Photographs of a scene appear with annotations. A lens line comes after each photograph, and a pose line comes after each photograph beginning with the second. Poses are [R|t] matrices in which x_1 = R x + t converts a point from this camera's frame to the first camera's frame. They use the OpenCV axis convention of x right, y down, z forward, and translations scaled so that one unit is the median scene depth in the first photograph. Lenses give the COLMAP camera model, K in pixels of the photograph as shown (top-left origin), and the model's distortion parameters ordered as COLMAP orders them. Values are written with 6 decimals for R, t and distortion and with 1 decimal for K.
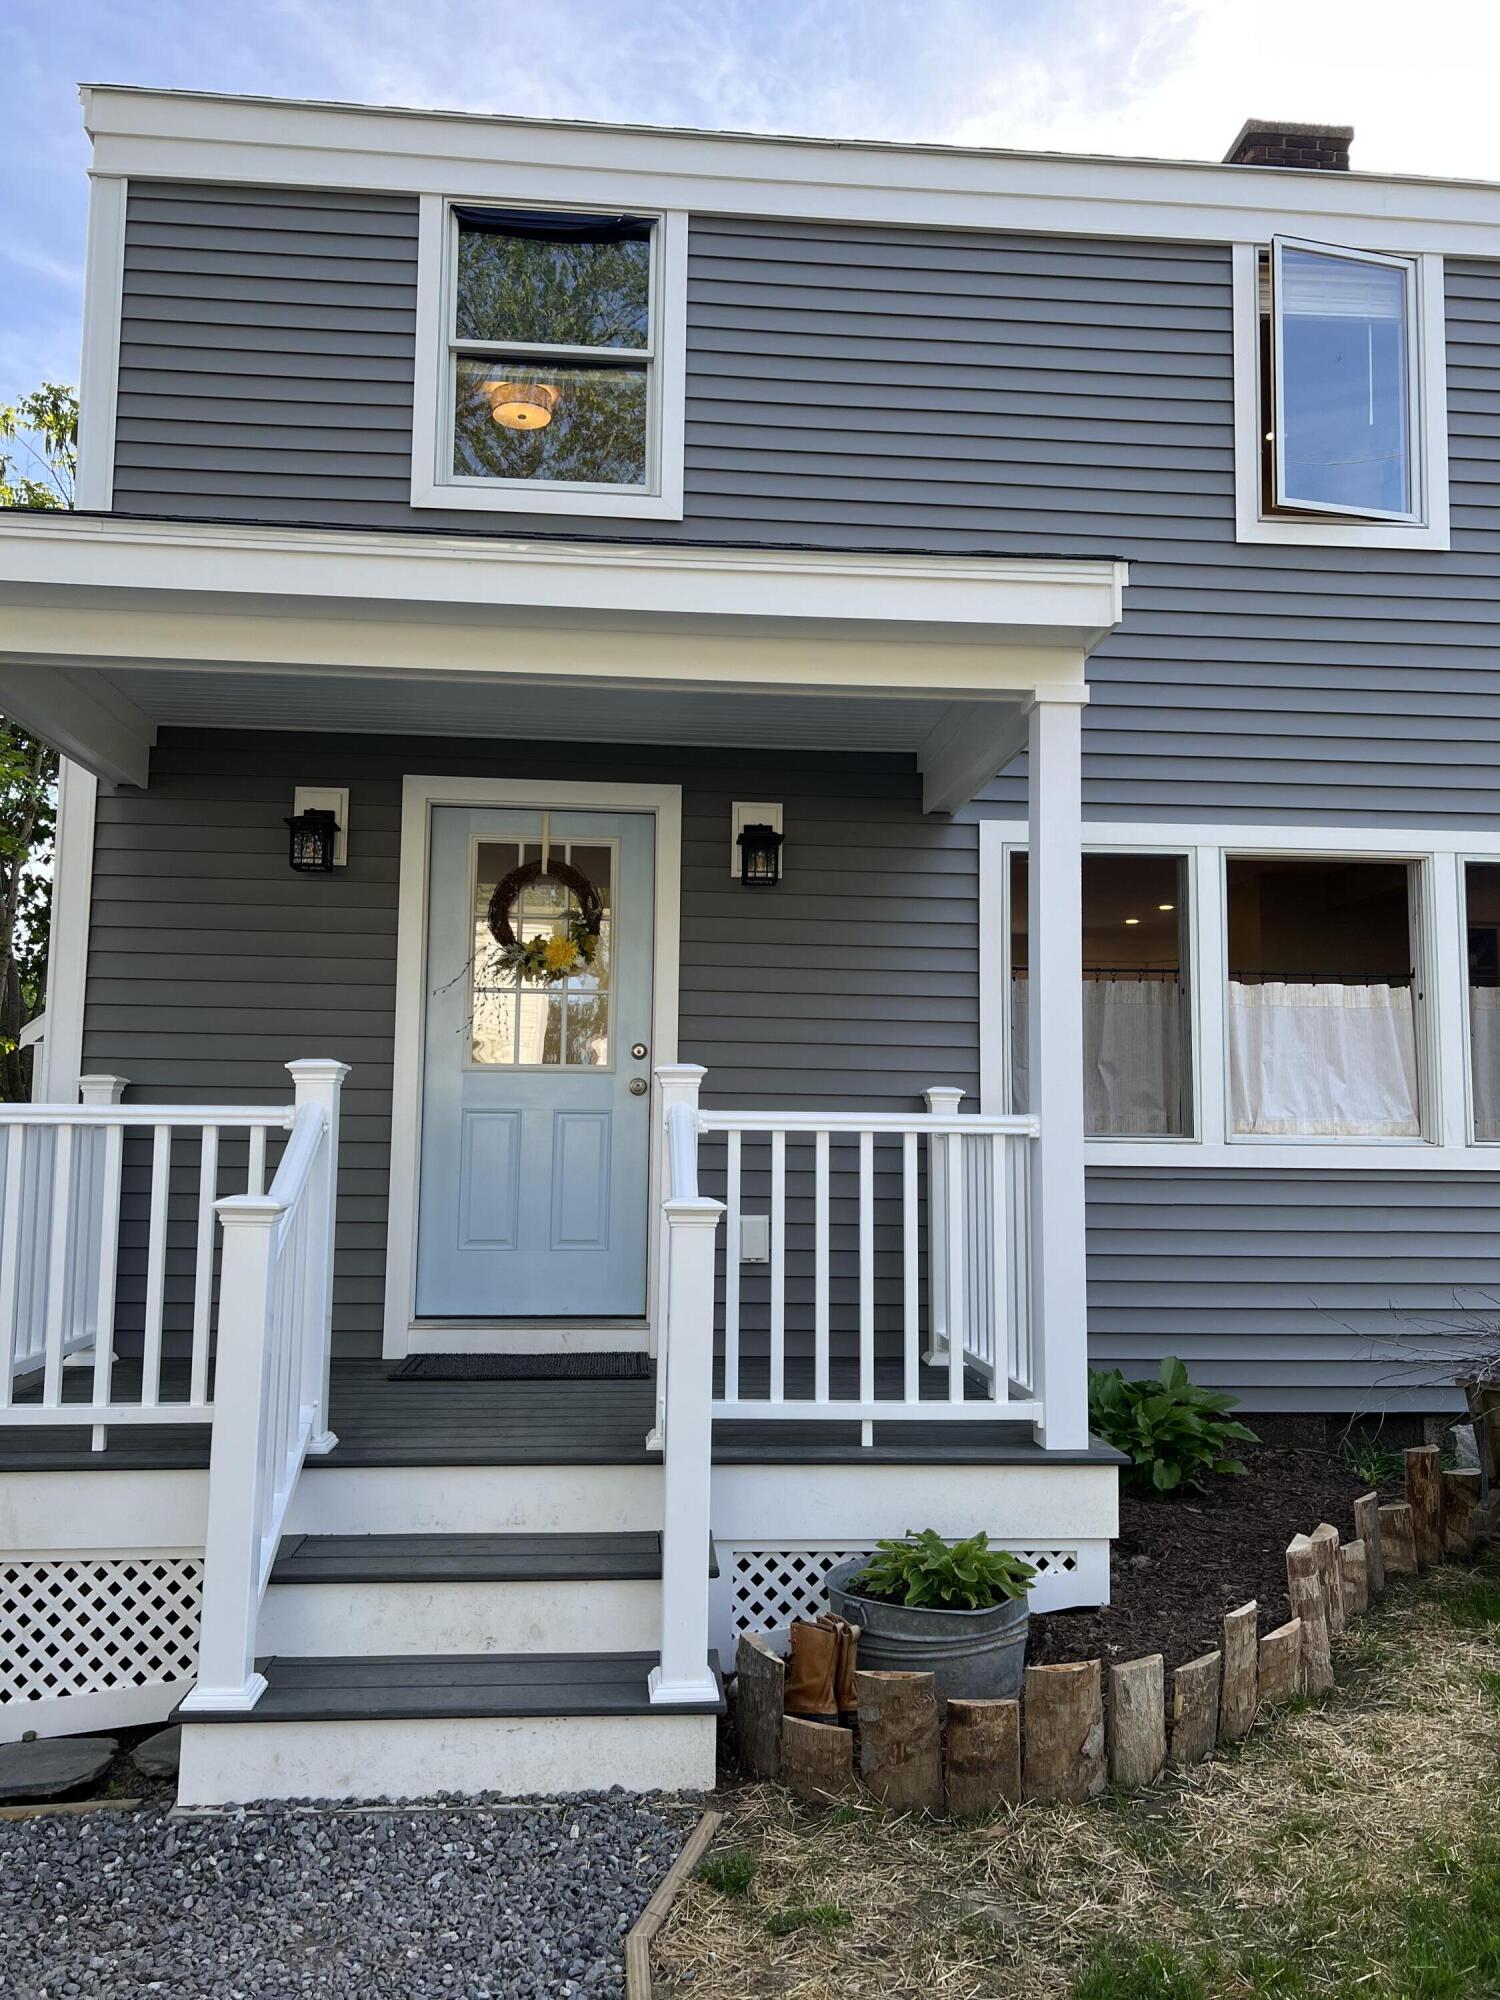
lens RADIAL K [[1477.0, 0, 750.0], [0, 1477.0, 1000.0], [0, 0, 1]] dist [0.047586, -0.062673]
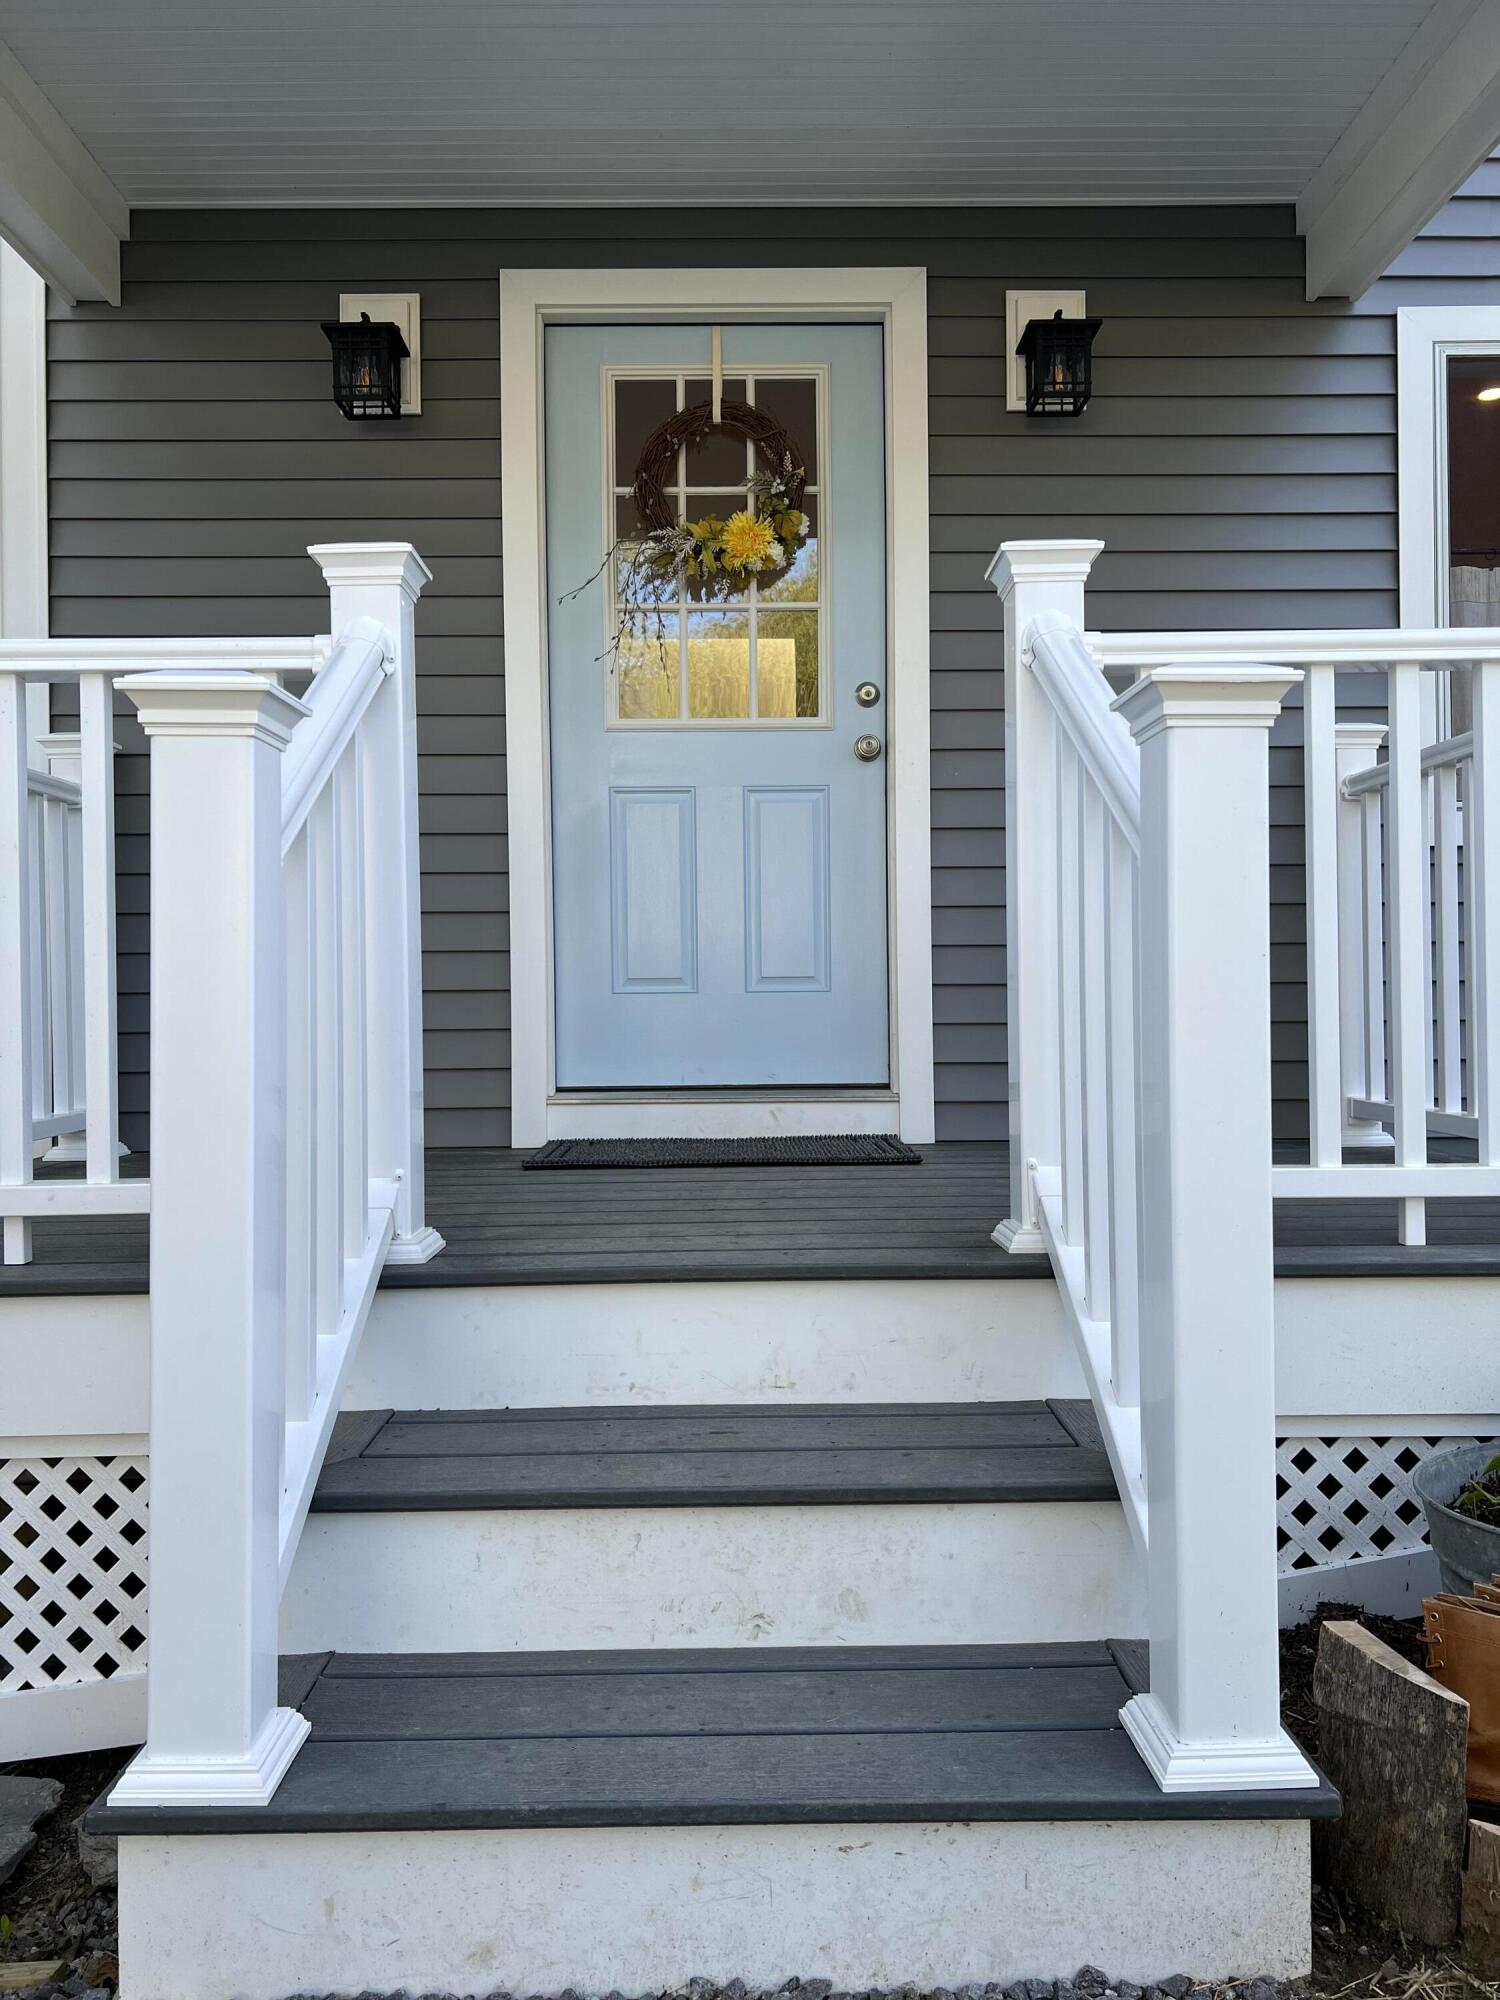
lens RADIAL K [[1477.0, 0, 750.0], [0, 1477.0, 1000.0], [0, 0, 1]] dist [0.047586, -0.062673]
pose [[0.997185, -0.023994, -0.071034, -0.122116], [0.030380, 0.995457, 0.090238, 0.160435], [0.068546, -0.092143, 0.993384, 0.468590]]
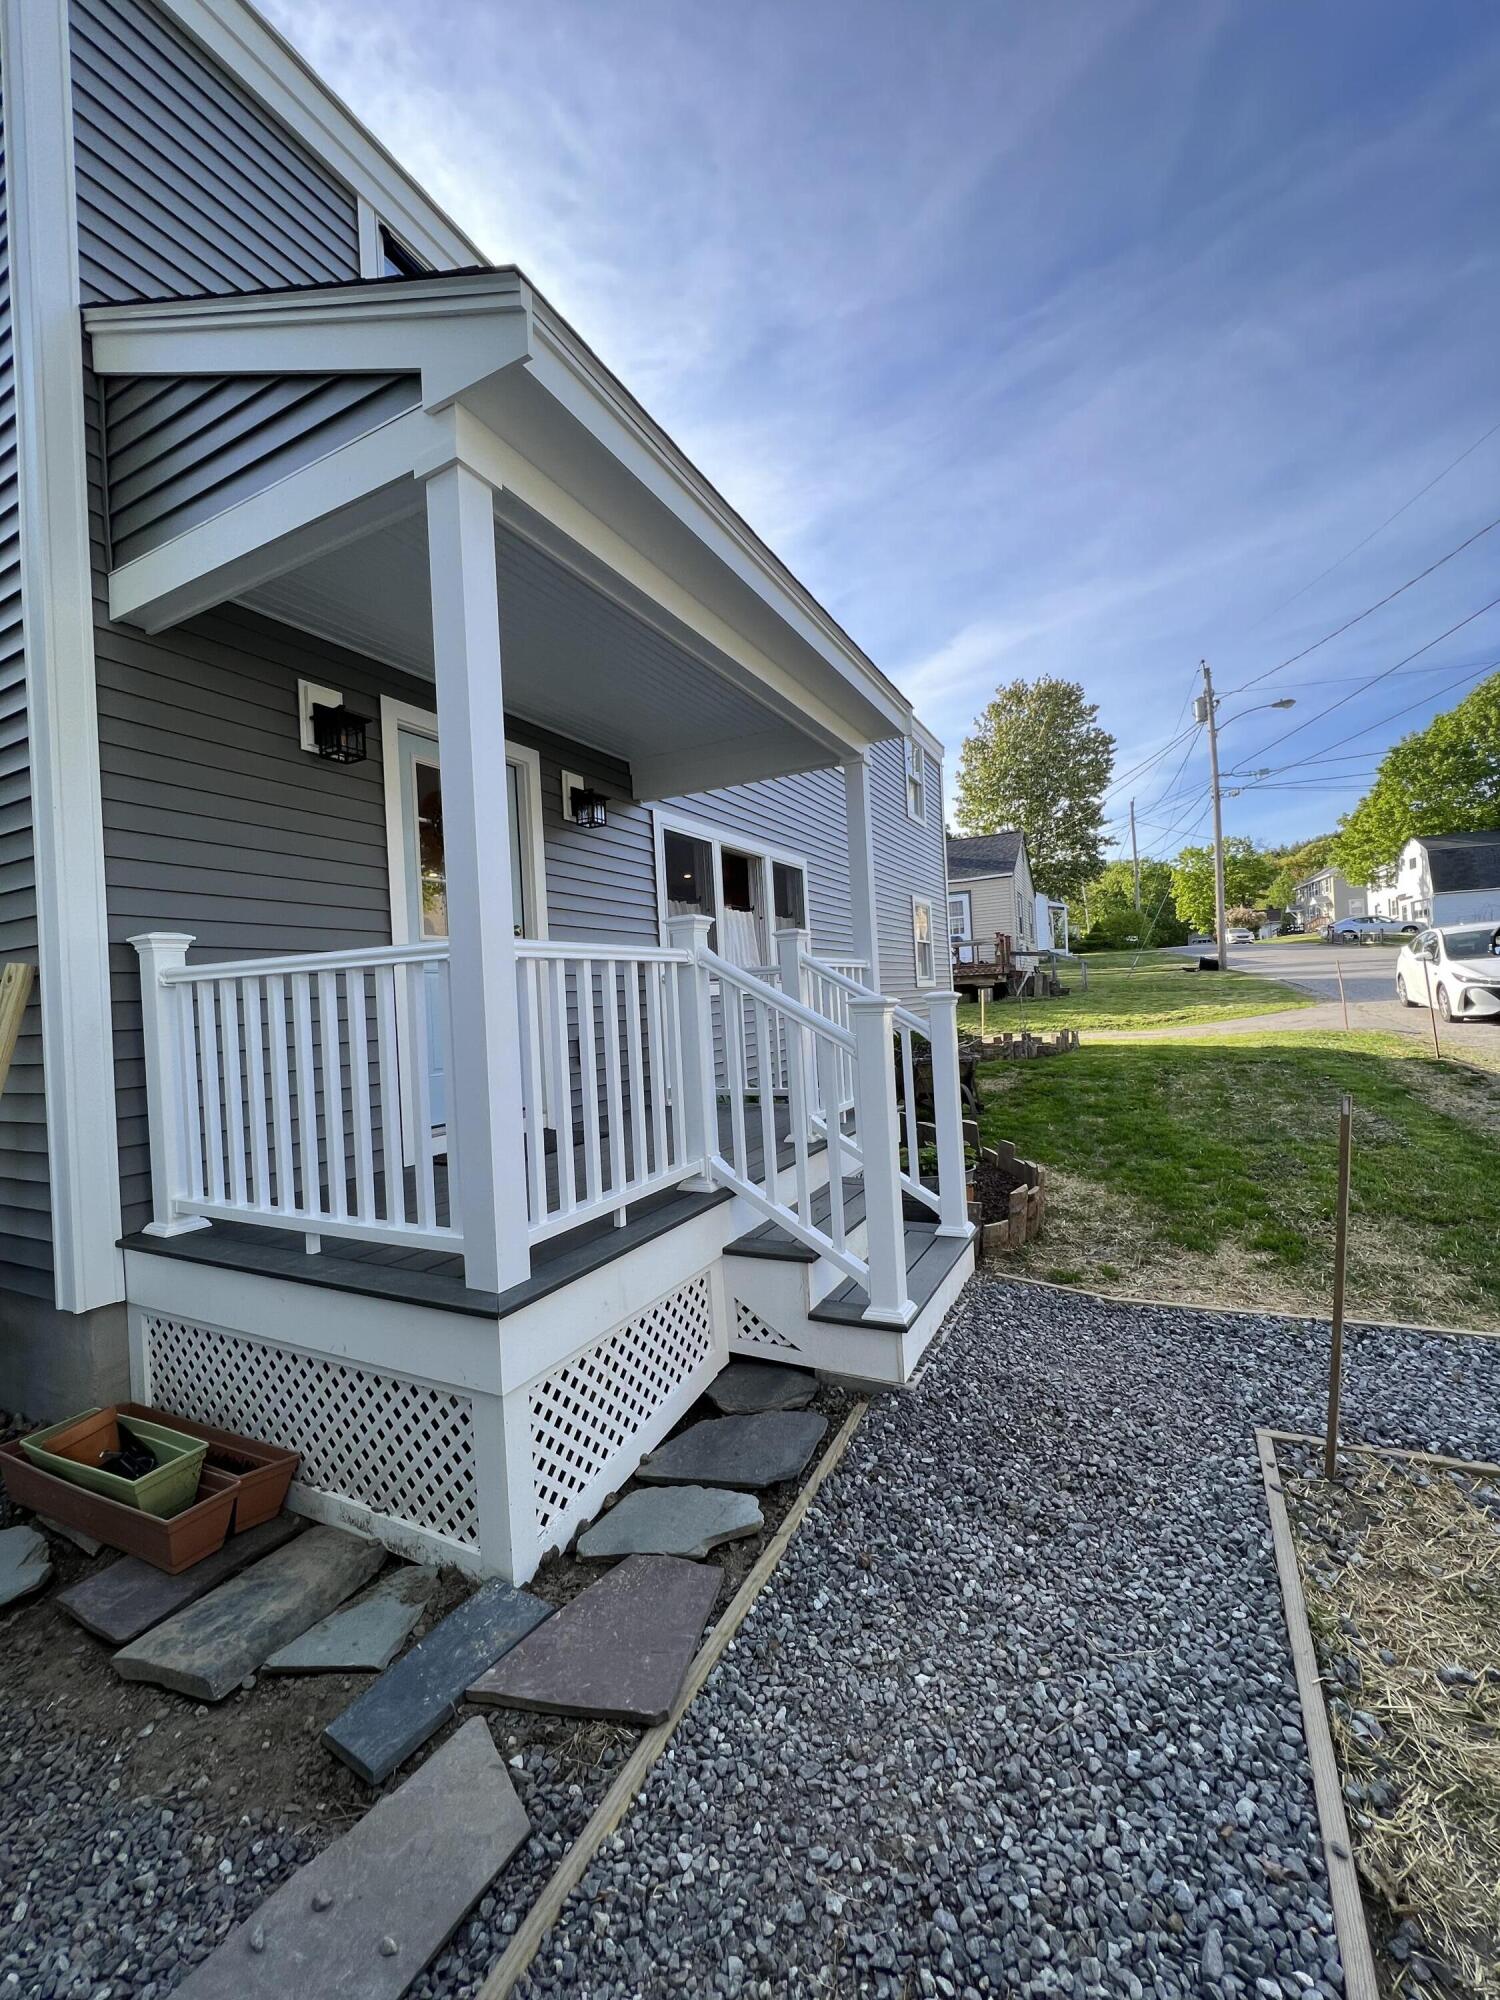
lens RADIAL K [[832.7, 0, 750.0], [0, 832.7, 1000.0], [0, 0, 1]] dist [-0.004461, -0.001028]
pose [[0.540145, -0.030754, 0.841010, -0.925622], [0.000299, 0.999339, 0.036352, 0.102527], [-0.841572, -0.019384, 0.539798, 0.541958]]
